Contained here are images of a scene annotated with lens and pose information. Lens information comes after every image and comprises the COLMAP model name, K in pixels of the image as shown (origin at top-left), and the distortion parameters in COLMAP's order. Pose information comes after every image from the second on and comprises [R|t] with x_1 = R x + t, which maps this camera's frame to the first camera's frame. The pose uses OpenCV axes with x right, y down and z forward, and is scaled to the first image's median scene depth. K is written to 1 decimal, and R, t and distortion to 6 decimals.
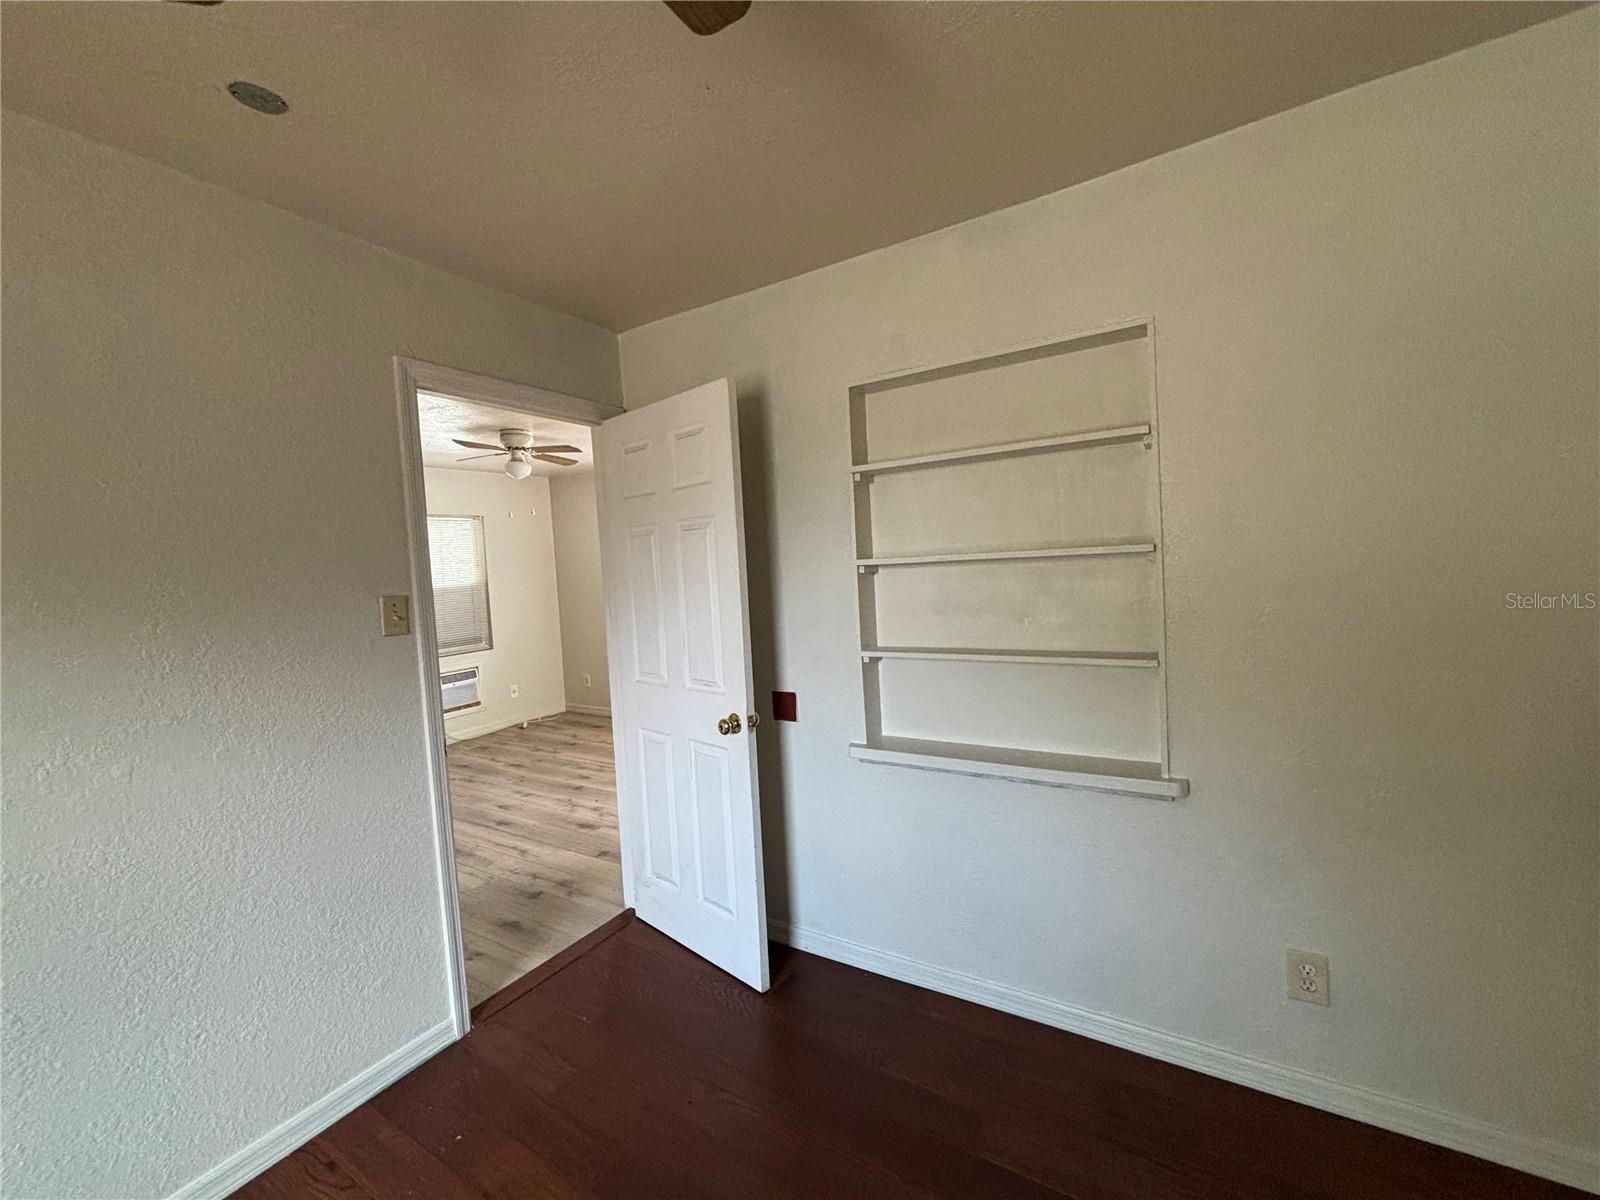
lens RADIAL K [[647.2, 0, 791.1], [0, 647.2, 601.1], [0, 0, 1]] dist [0.007500, -0.002073]
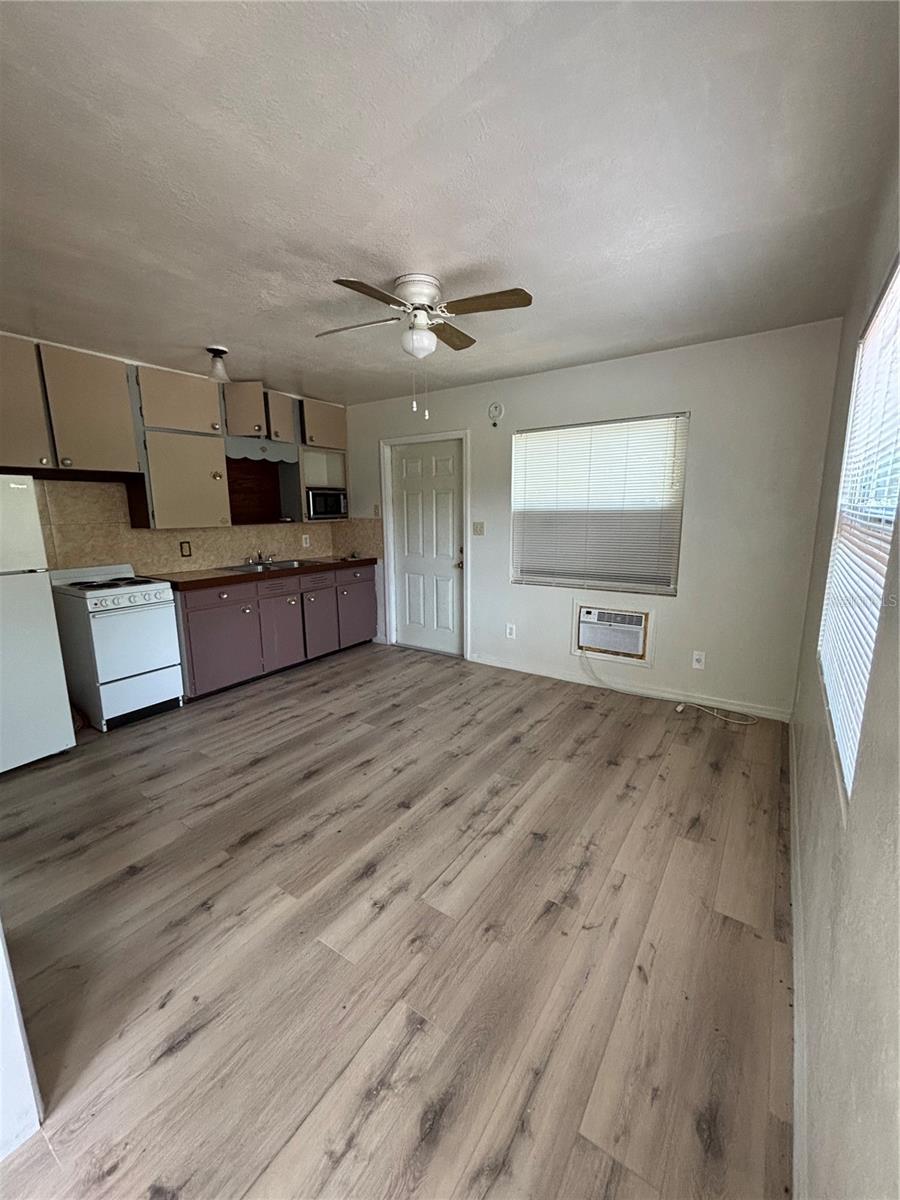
lens RADIAL K [[485.4, 0, 452.1], [0, 485.4, 600.1], [0, 0, 1]] dist [0.007500, -0.002073]
pose [[-0.051533, 0.244601, -0.968253, 0.143282], [-0.043555, 0.968069, 0.246872, -0.071463], [0.997721, 0.054895, -0.039234, 1.093444]]
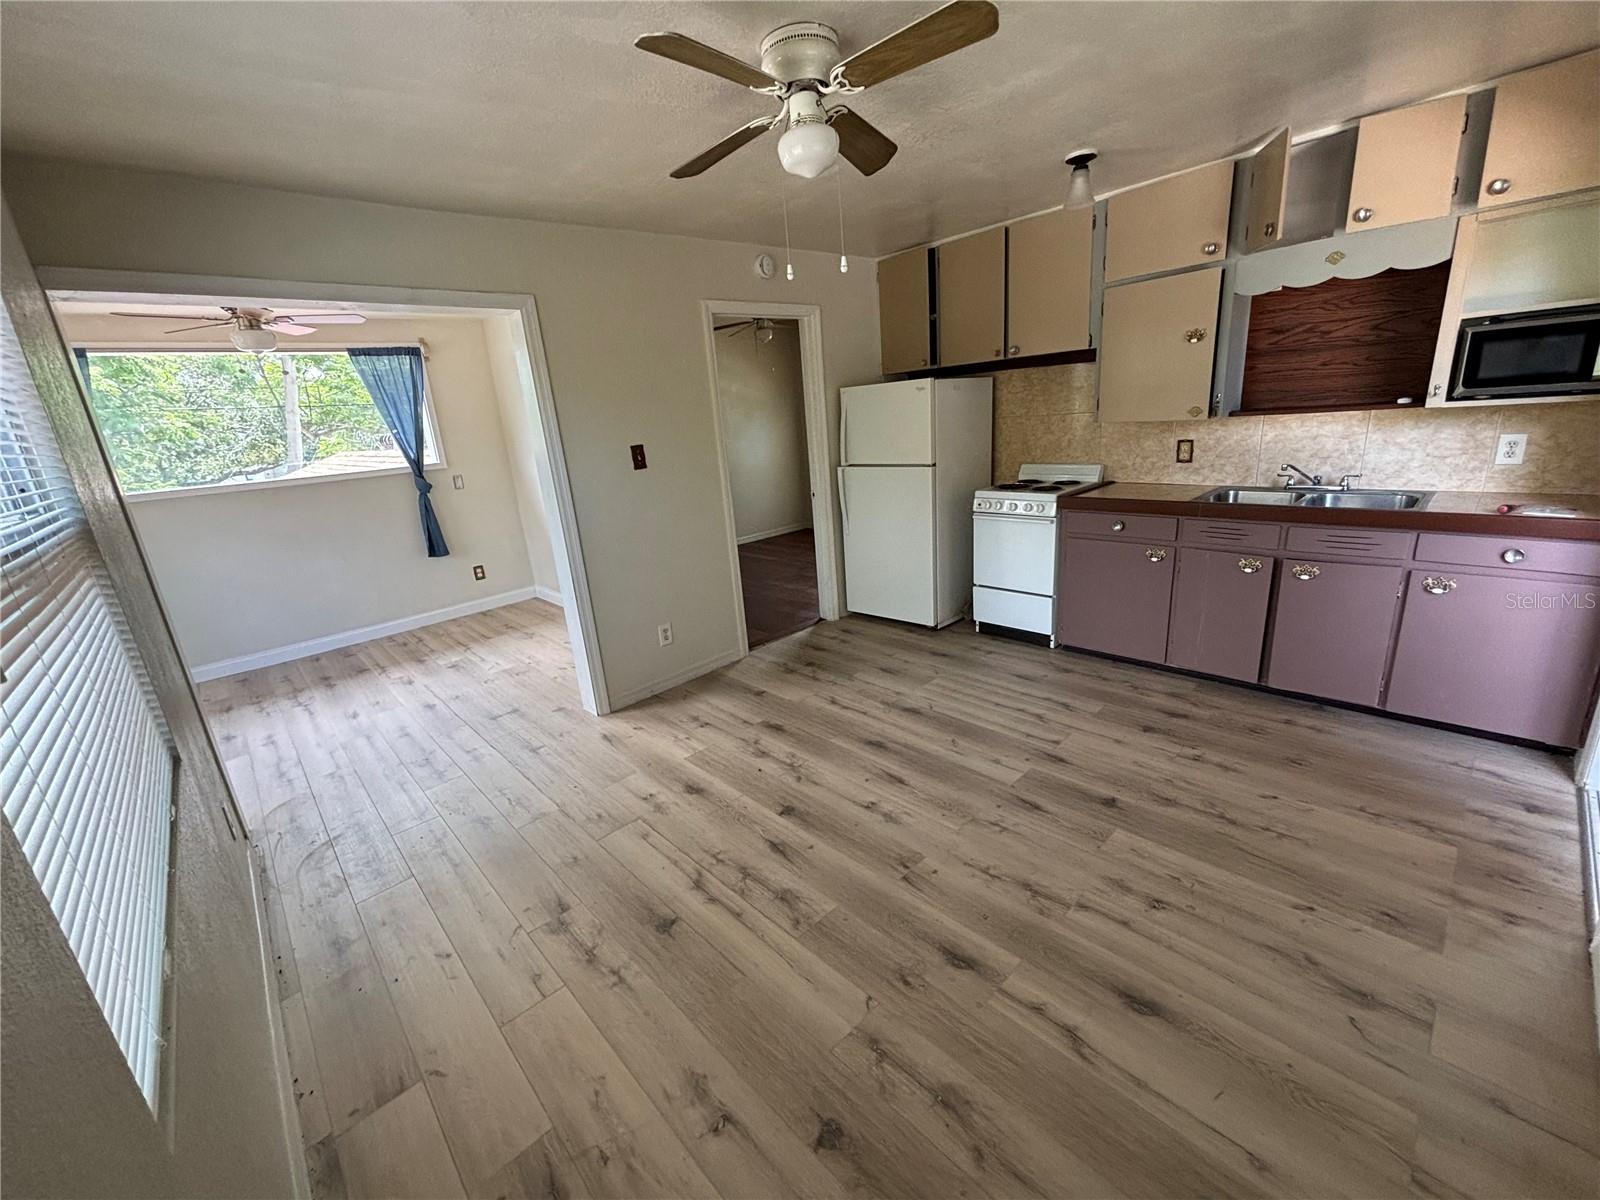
lens RADIAL K [[647.2, 0, 793.2], [0, 647.2, 595.0], [0, 0, 1]] dist [0.007500, -0.002073]
pose [[-0.953598, 0.051444, 0.296654, -0.528966], [0.147376, 0.938942, 0.310916, -0.072924], [-0.262546, 0.340208, -0.902955, 1.497353]]
